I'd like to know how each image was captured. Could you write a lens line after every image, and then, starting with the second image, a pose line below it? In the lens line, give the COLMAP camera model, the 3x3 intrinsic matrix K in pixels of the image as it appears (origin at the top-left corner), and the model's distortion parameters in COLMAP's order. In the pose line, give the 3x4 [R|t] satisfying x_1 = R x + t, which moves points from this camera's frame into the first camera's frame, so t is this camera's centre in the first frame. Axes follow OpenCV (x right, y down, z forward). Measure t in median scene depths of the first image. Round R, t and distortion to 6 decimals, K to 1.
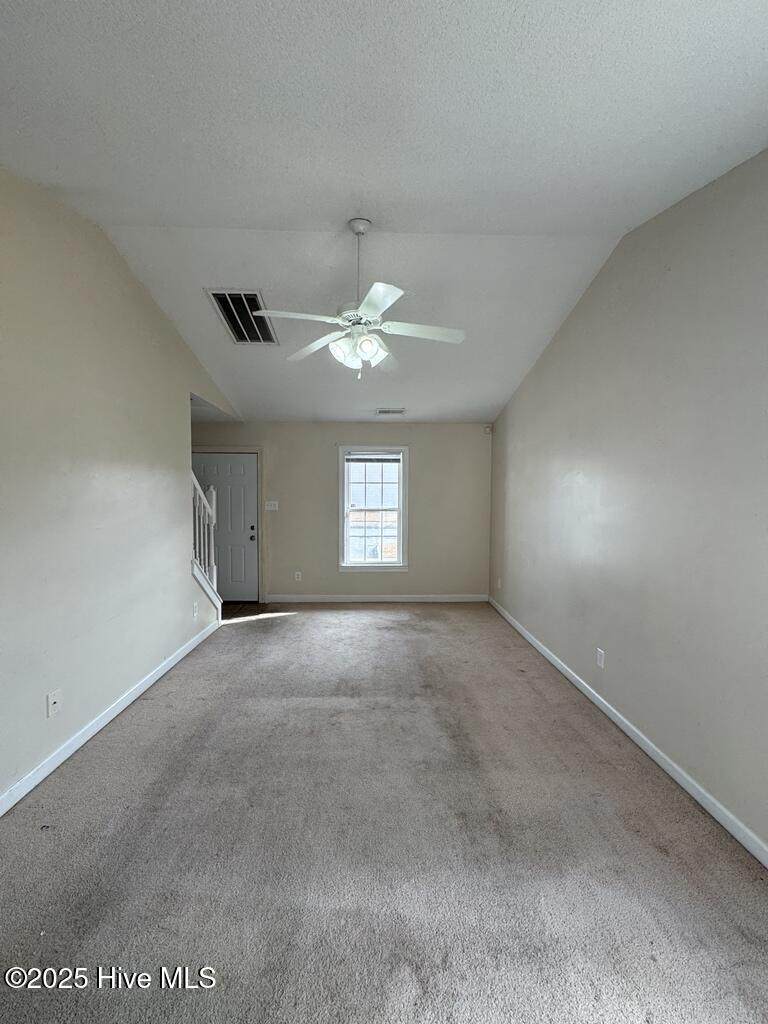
lens RADIAL K [[407.8, 0, 388.2], [0, 407.8, 511.0], [0, 0, 1]] dist [0.001120, -0.000107]
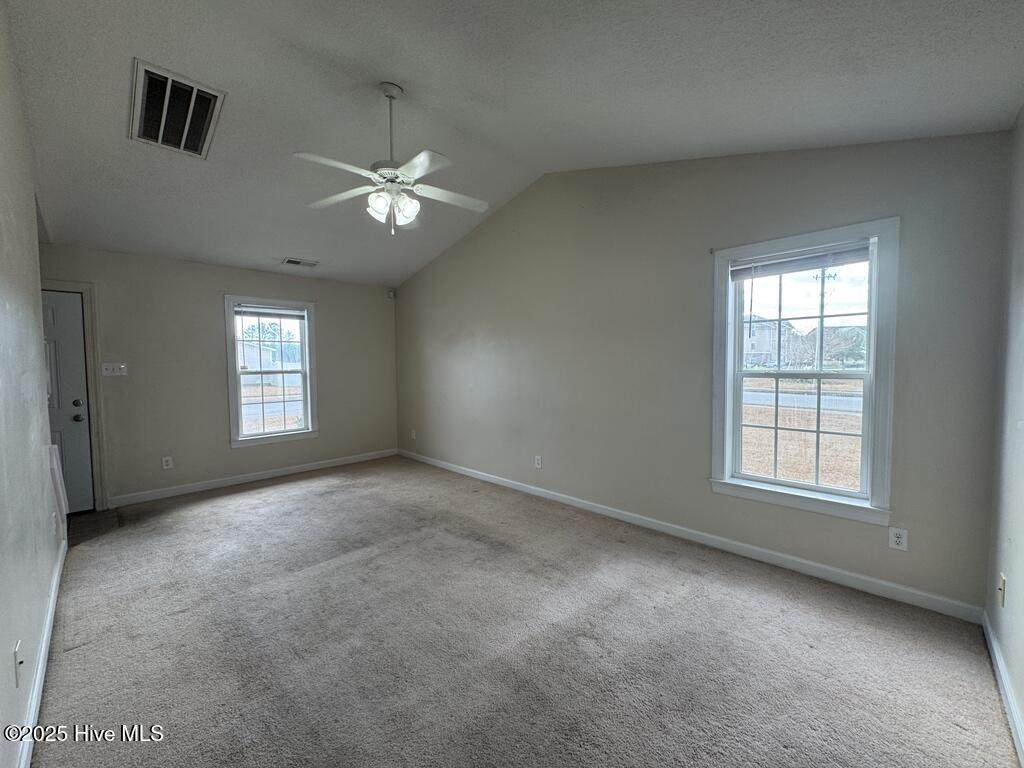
lens RADIAL K [[407.8, 0, 512.0], [0, 407.8, 384.0], [0, 0, 1]] dist [0.001120, -0.000107]
pose [[0.721338, -0.047656, 0.690942, -0.324331], [0.043963, 0.998769, 0.022991, 0.029832], [-0.691187, 0.013792, 0.722544, 0.012232]]
